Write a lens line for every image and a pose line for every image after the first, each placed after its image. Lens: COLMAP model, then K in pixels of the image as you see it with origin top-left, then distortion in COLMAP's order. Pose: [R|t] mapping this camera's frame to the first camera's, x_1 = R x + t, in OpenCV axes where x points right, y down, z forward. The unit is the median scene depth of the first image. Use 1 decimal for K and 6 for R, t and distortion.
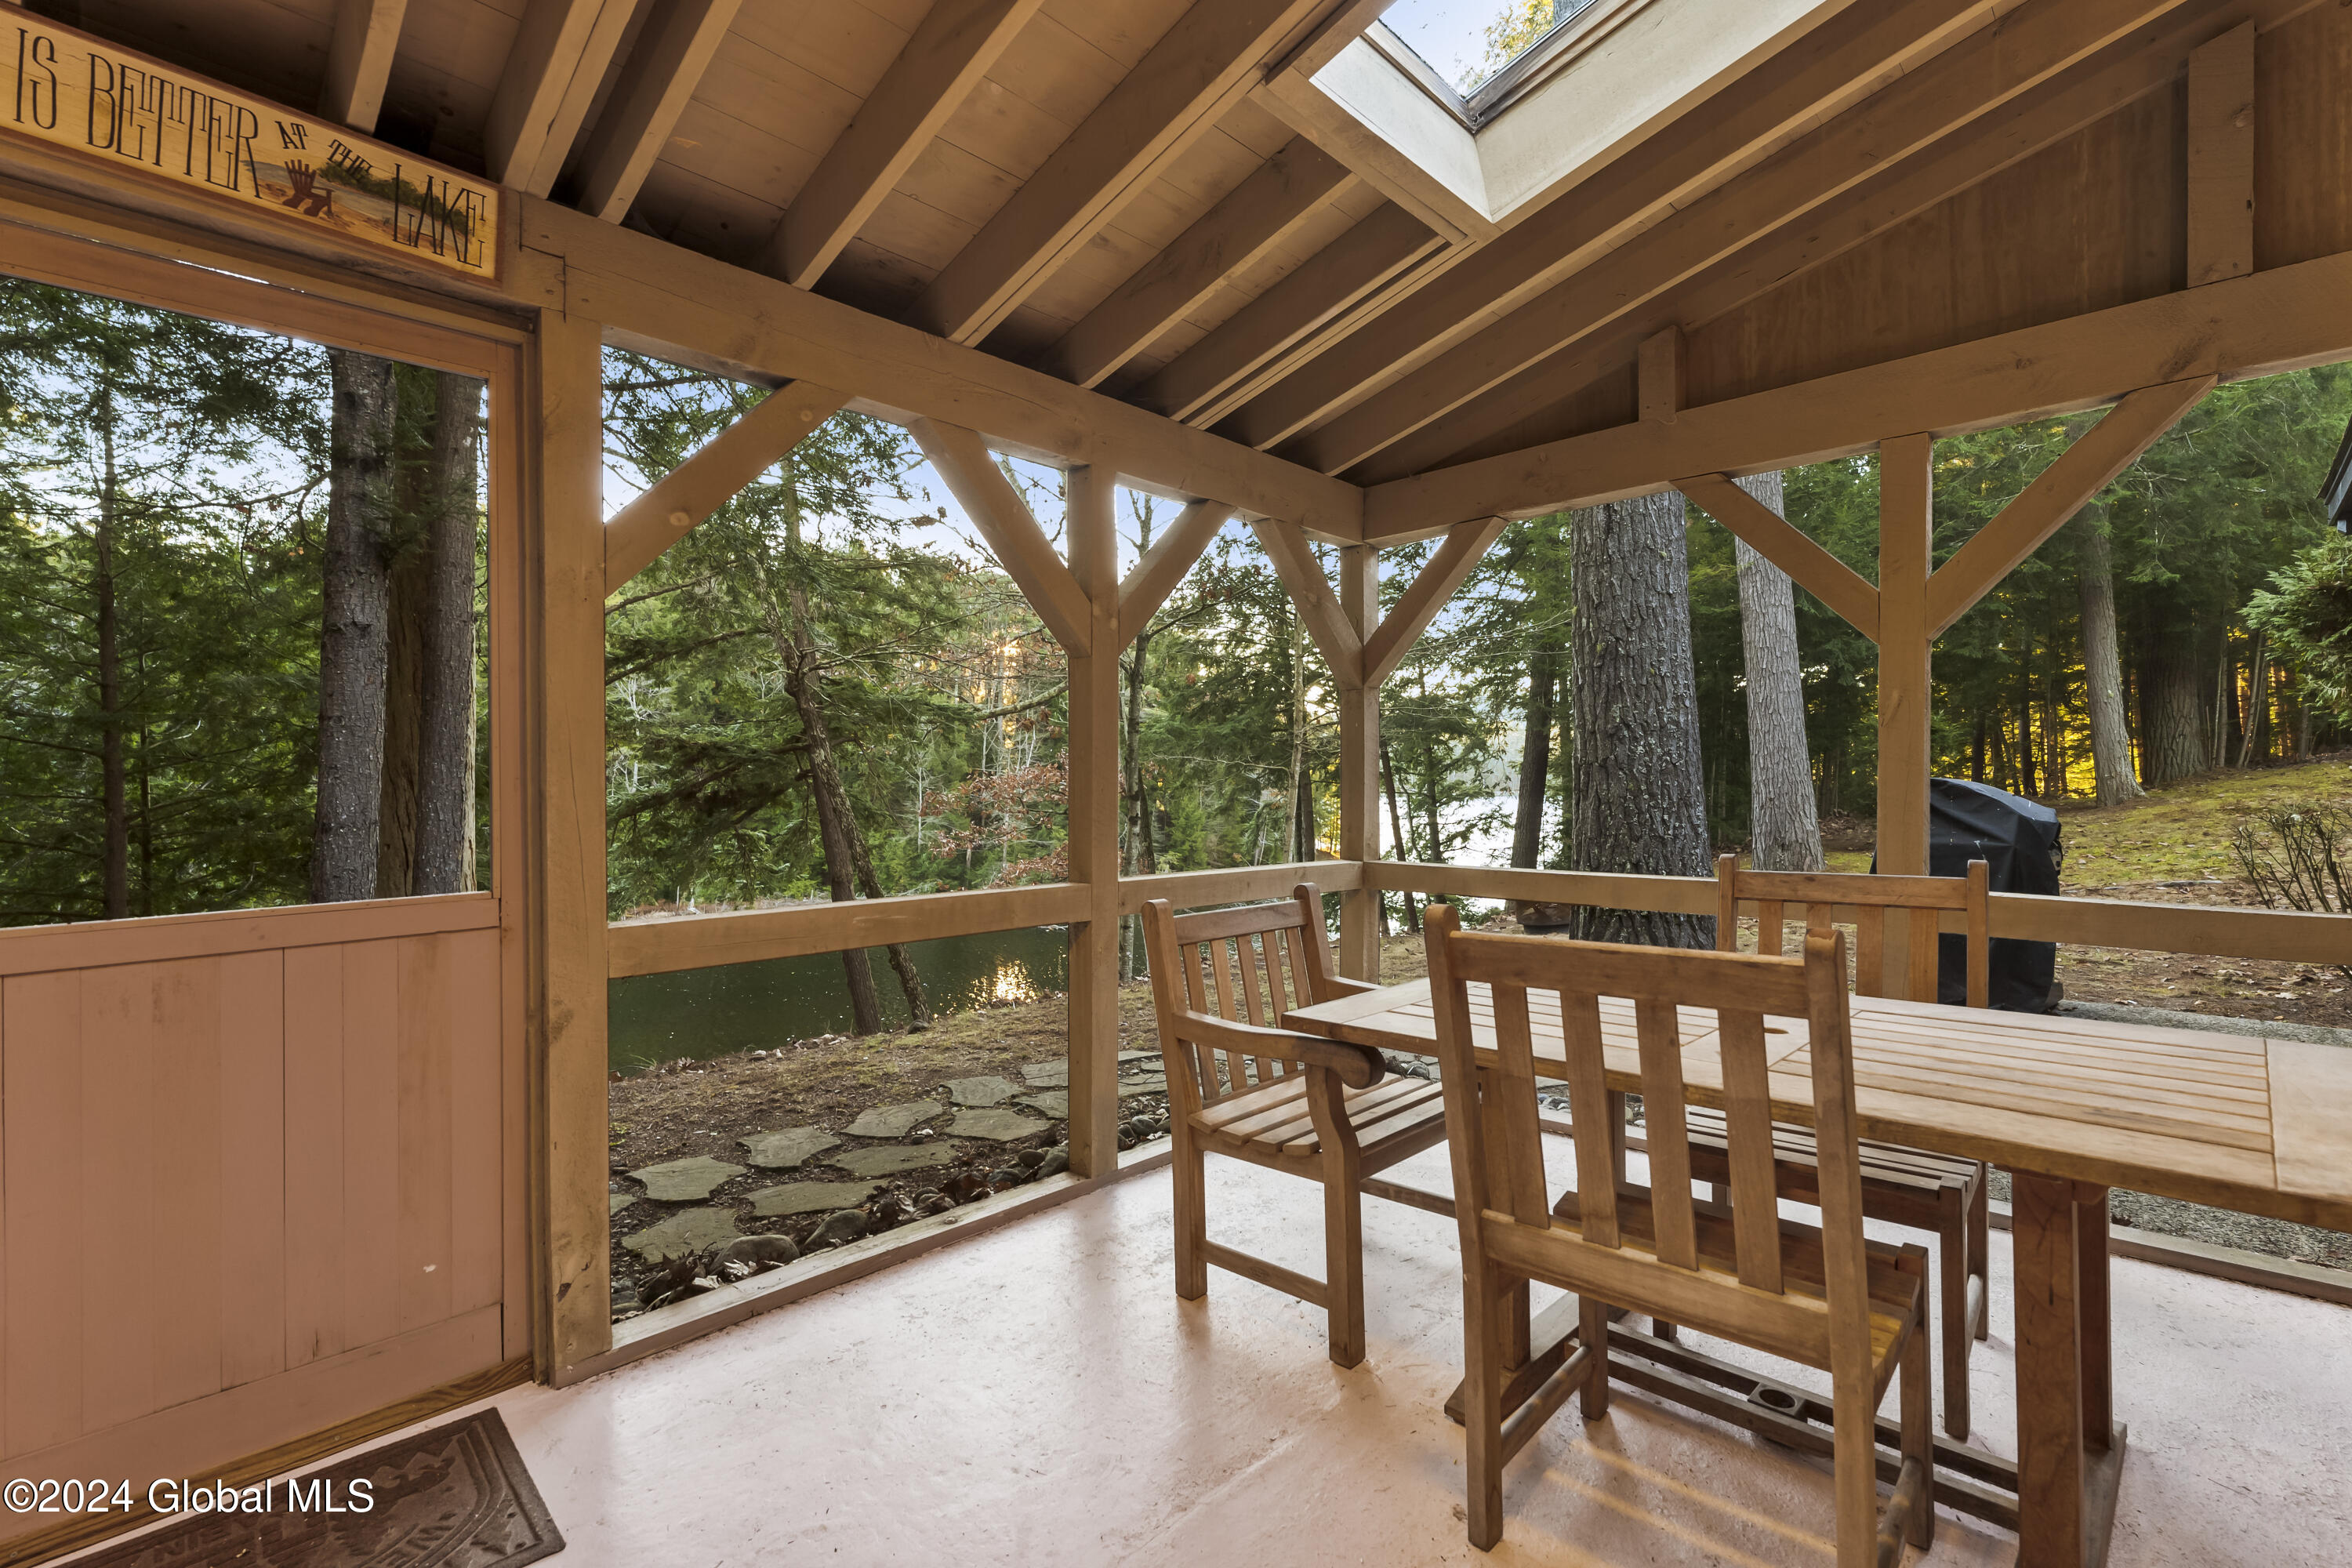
lens RADIAL K [[1048.6, 0, 1176.0], [0, 1048.6, 784.0], [0, 0, 1]] dist [0.000544, -0.000557]
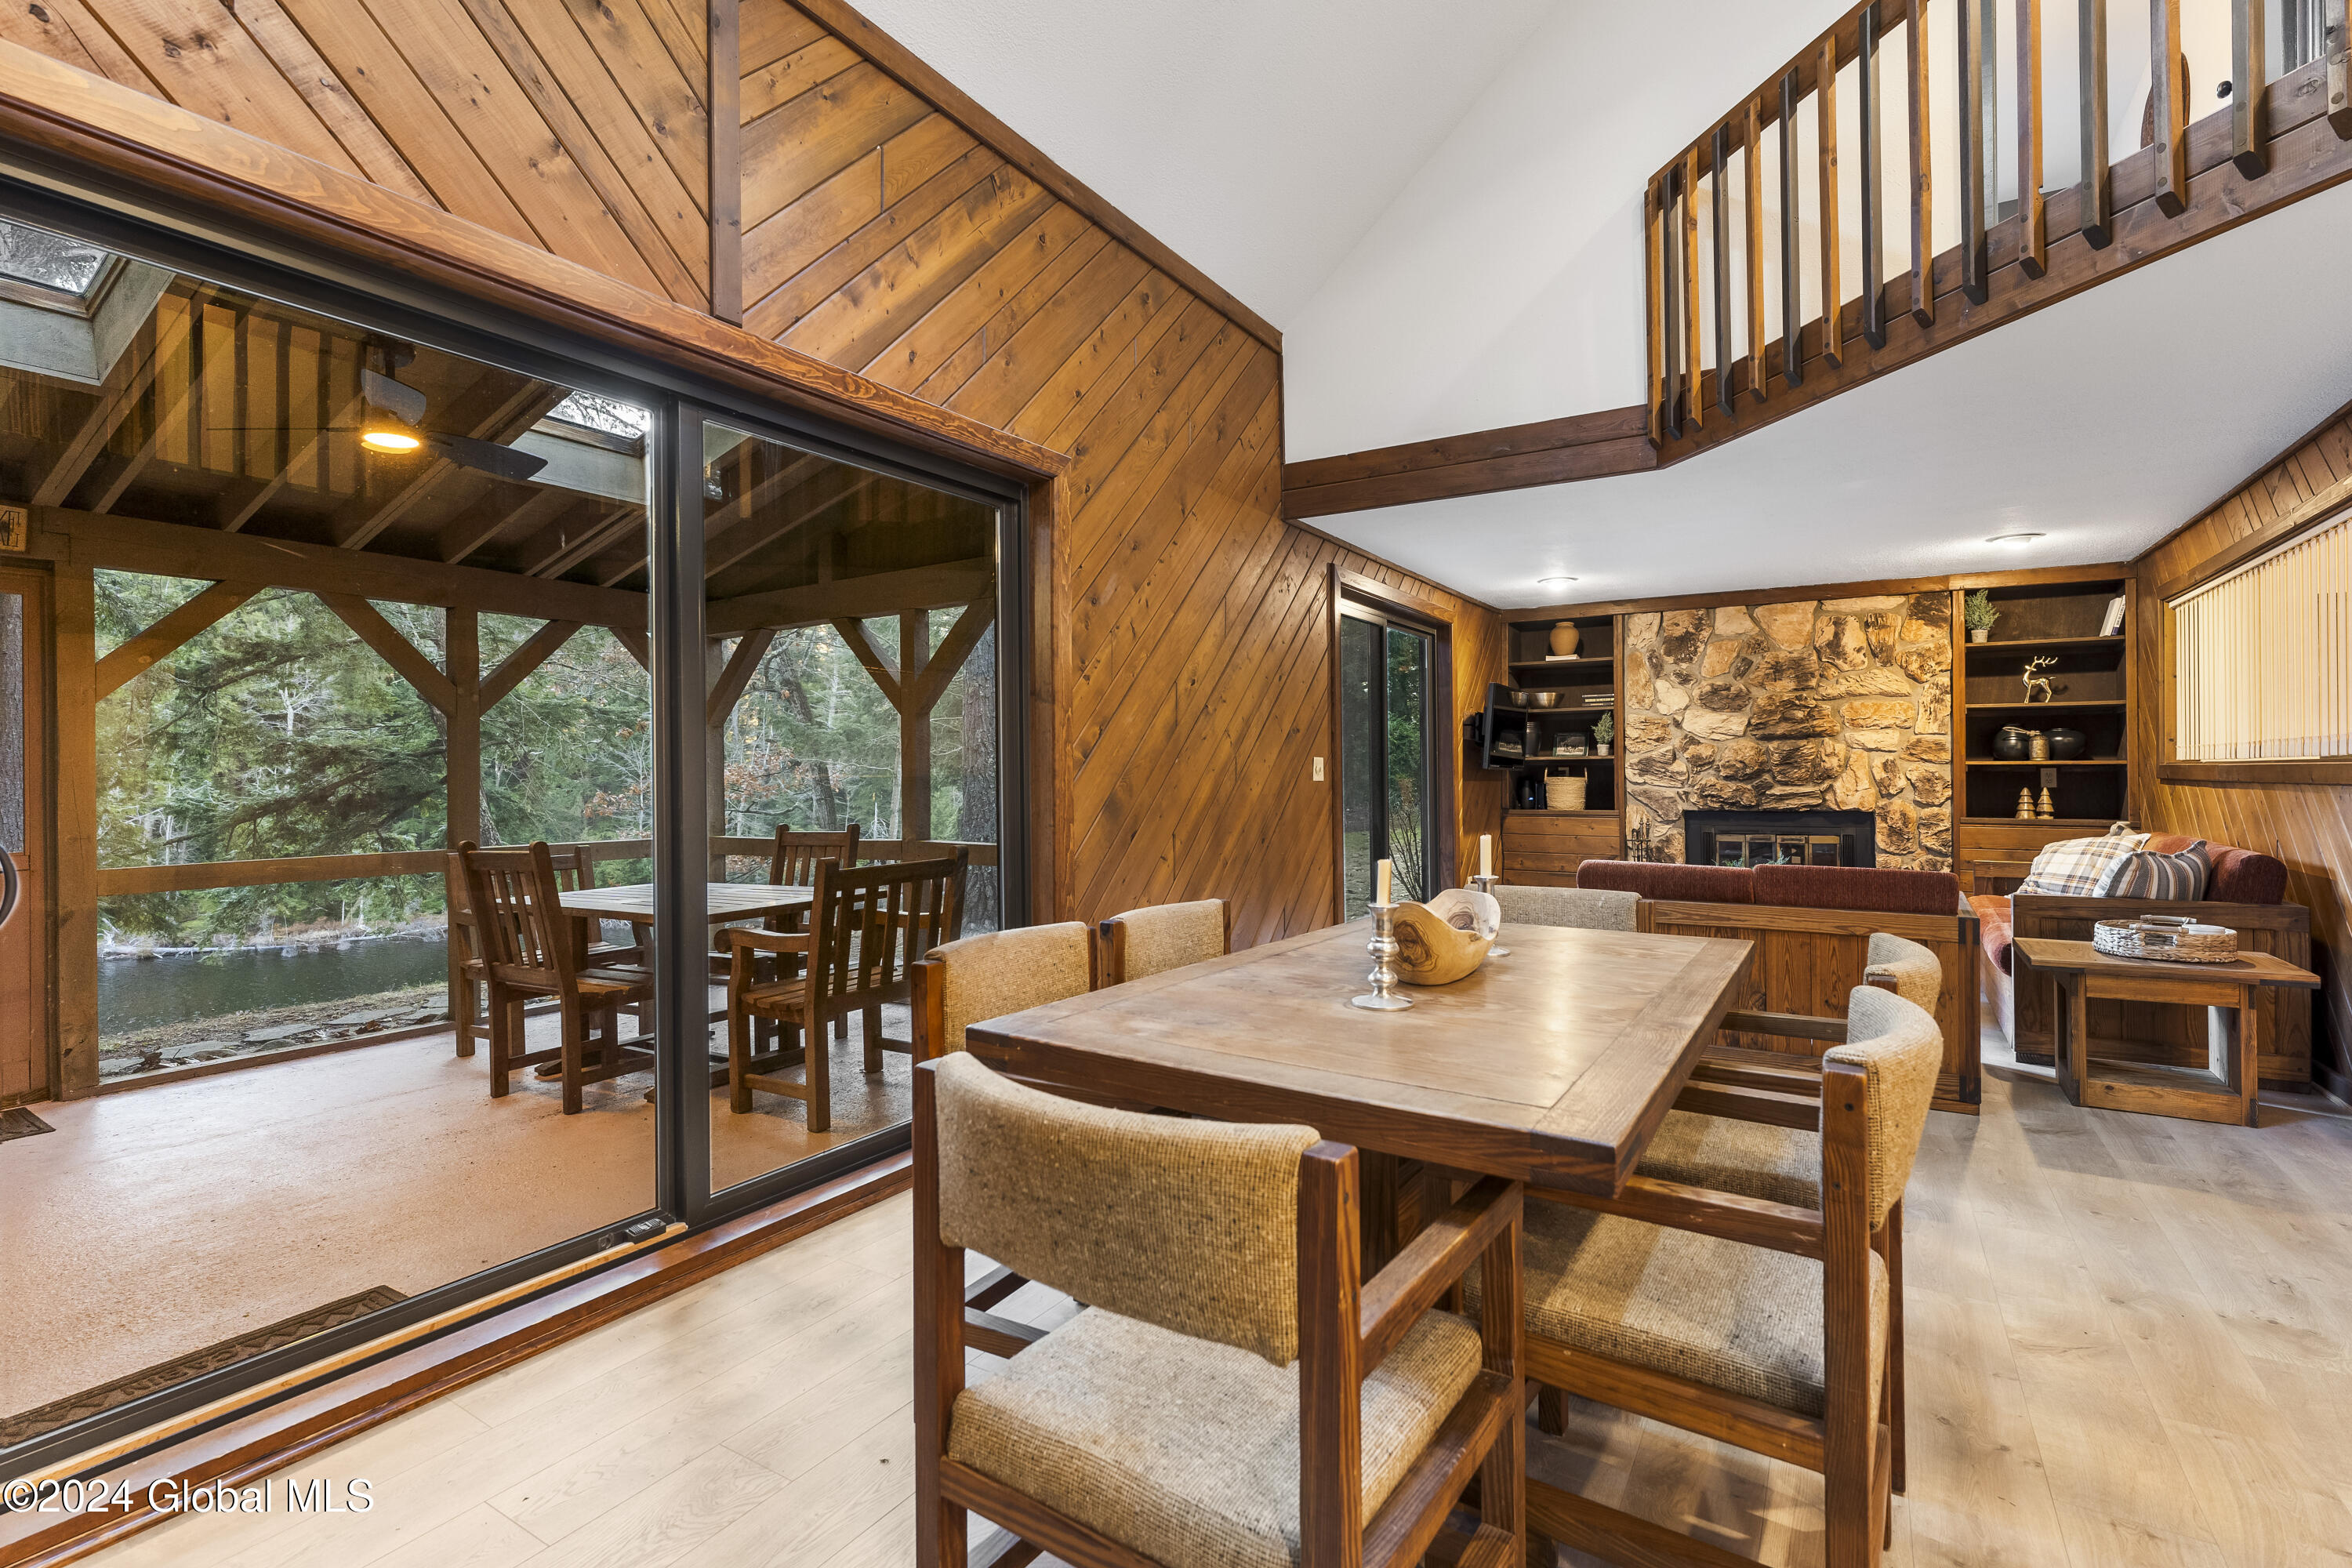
lens RADIAL K [[1065.7, 0, 1186.3], [0, 1065.7, 768.8], [0, 0, 1]] dist [-0.000283, -0.000374]
pose [[0.976217, -0.004048, 0.216758, 0.442084], [0.006501, 0.999923, -0.010603, -0.007311], [-0.216699, 0.011760, 0.976168, -0.603416]]
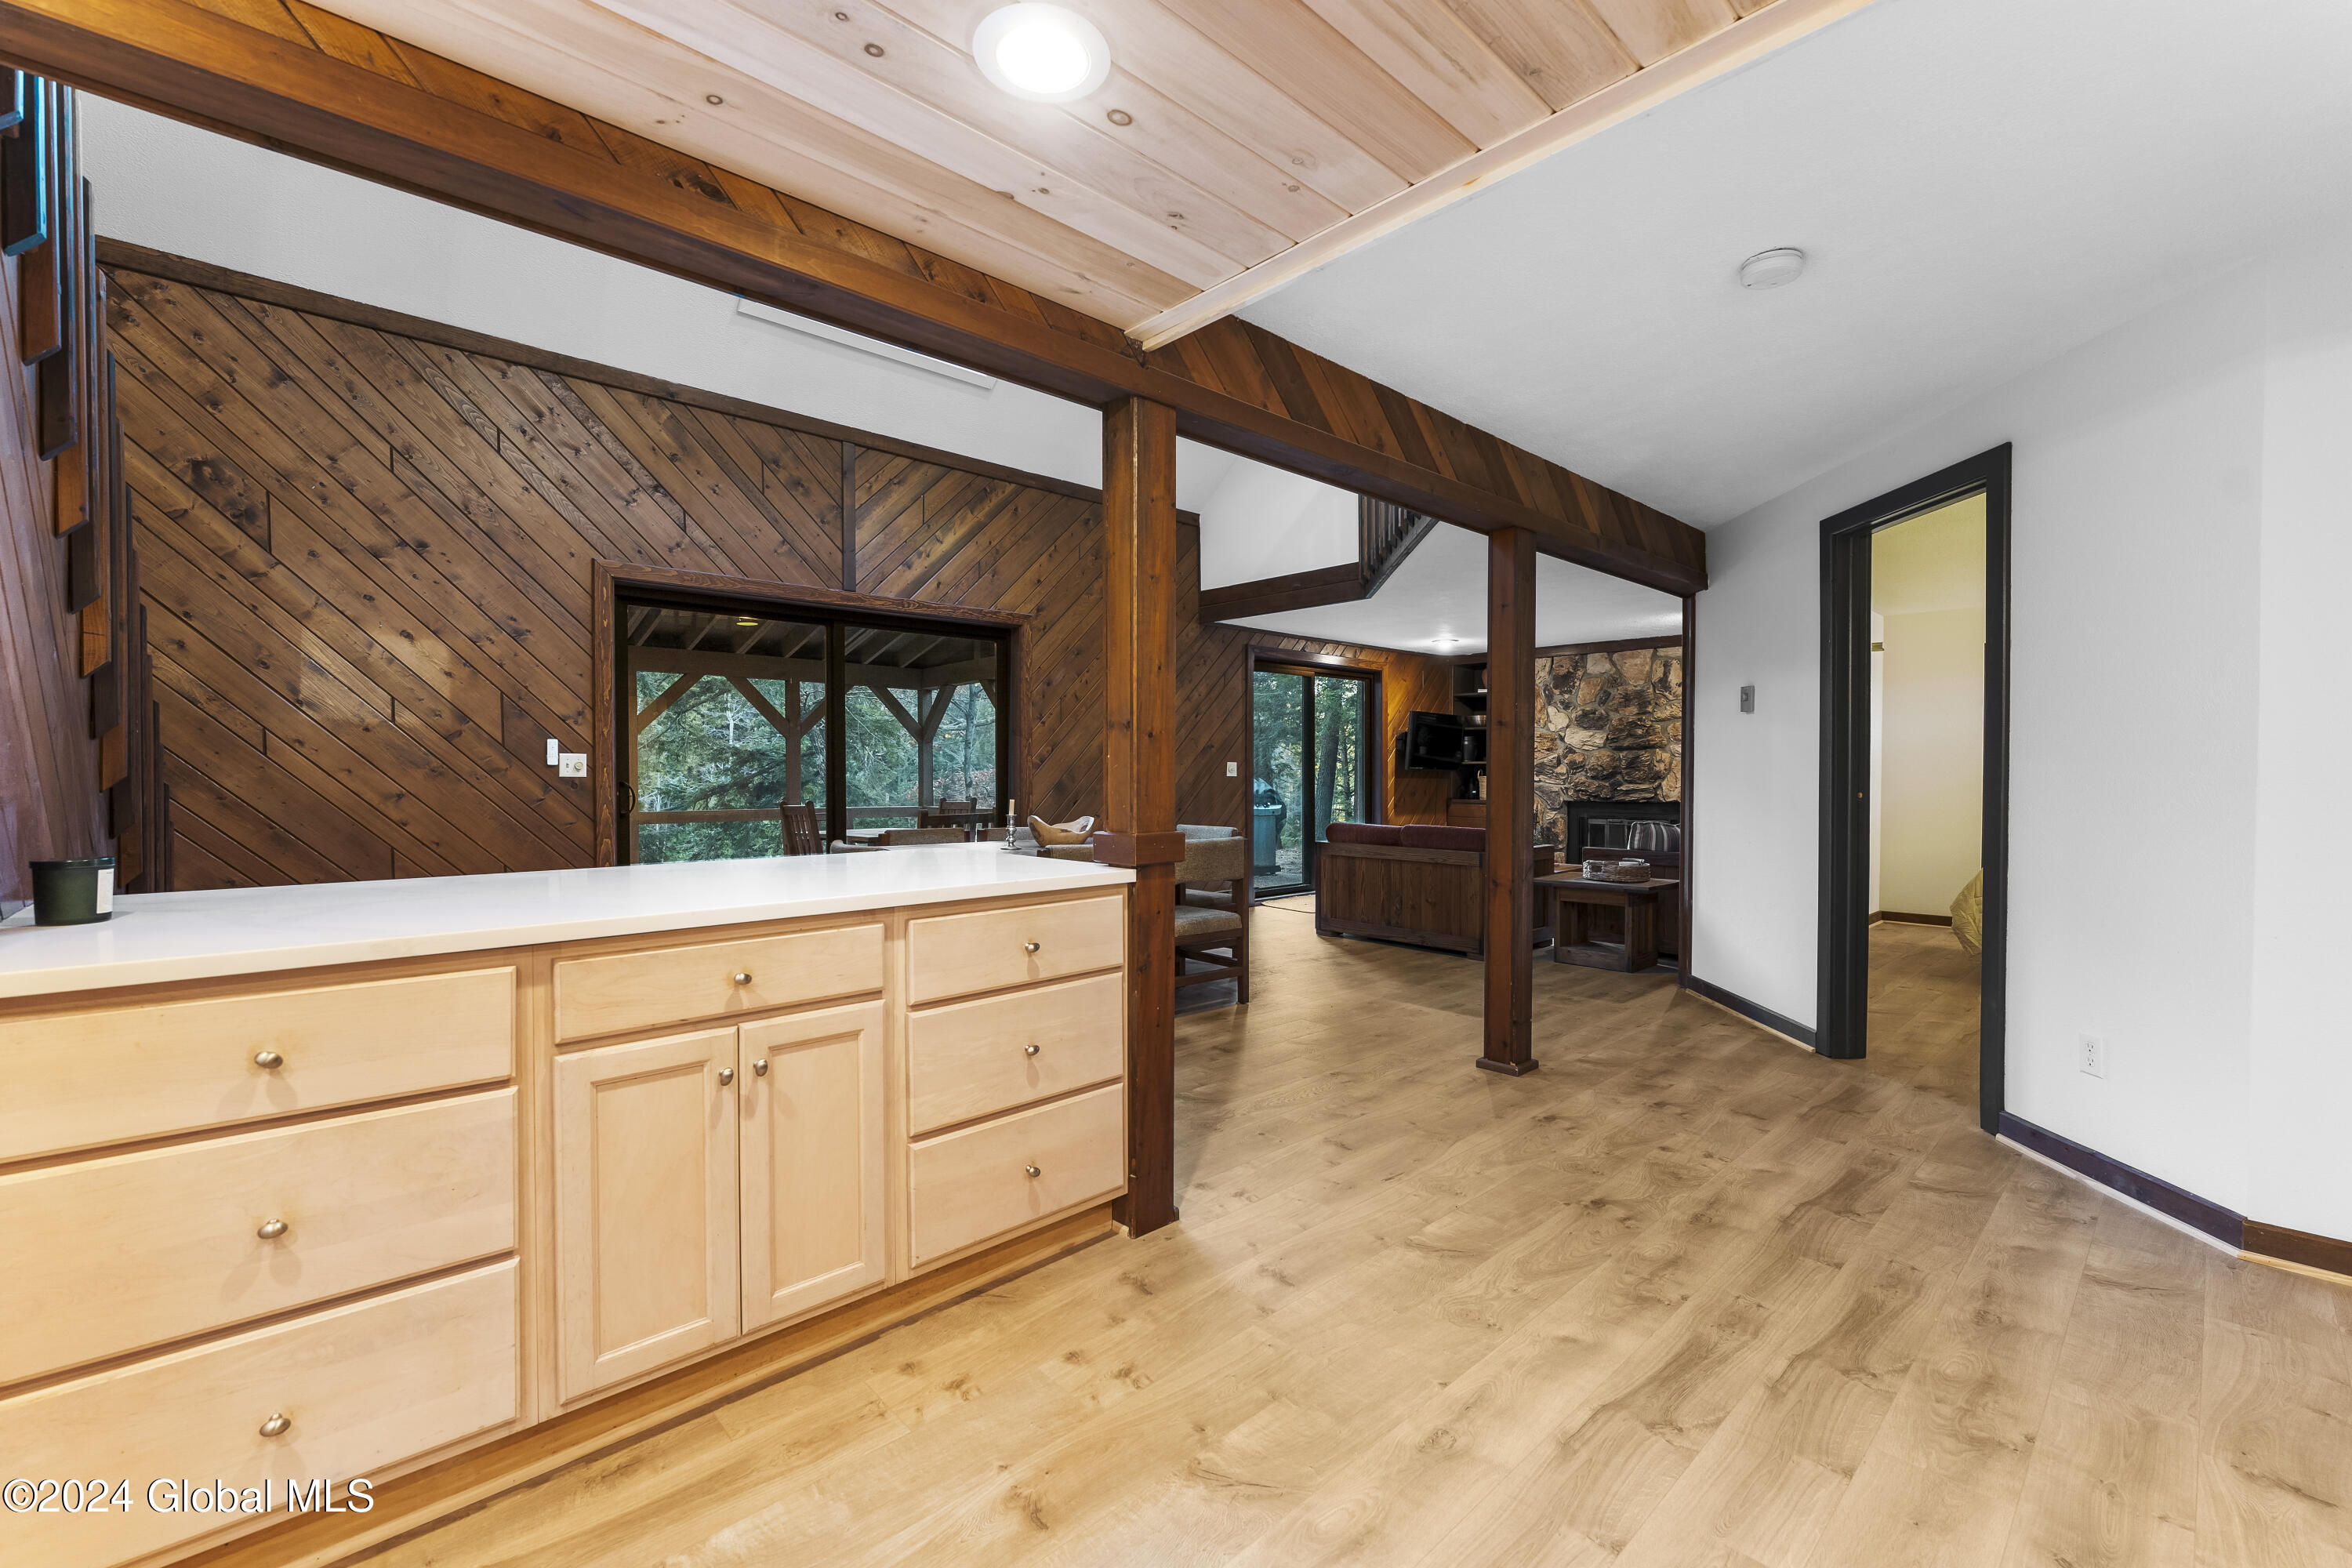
lens RADIAL K [[965.7, 0, 1176.0], [0, 965.7, 784.0], [0, 0, 1]] dist [-0.004062, -0.000060]
pose [[0.998706, 0.003166, -0.050758, 0.787726], [-0.002881, 0.999980, 0.005685, -0.001557], [0.050775, -0.005531, 0.998695, -1.198438]]
